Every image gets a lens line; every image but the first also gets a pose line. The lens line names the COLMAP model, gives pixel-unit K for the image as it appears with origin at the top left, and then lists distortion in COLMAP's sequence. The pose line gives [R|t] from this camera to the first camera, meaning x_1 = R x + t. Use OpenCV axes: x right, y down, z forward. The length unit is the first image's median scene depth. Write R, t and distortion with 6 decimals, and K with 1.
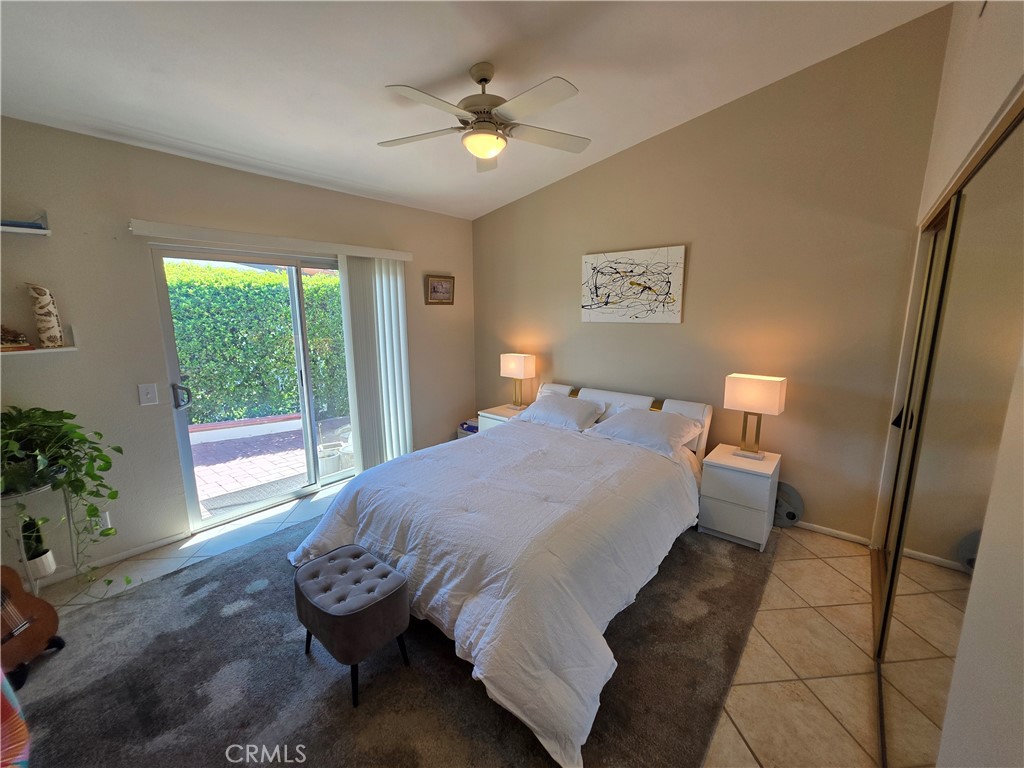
lens RADIAL K [[411.9, 0, 508.3], [0, 411.9, 383.7], [0, 0, 1]] dist [0.002011, -0.000219]
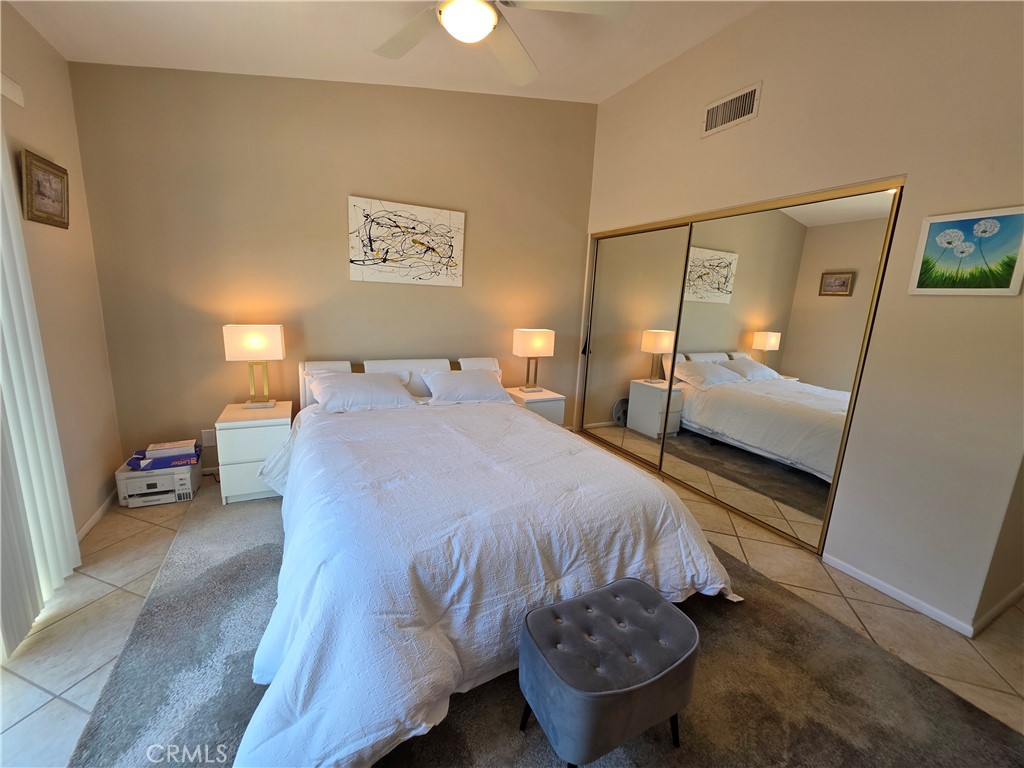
lens RADIAL K [[411.9, 0, 512.2], [0, 411.9, 381.0], [0, 0, 1]] dist [0.002011, -0.000219]
pose [[0.391212, -0.159642, 0.906348, -0.545016], [0.113410, 0.985696, 0.124666, -0.022937], [-0.913286, 0.054019, 0.403721, 0.459931]]
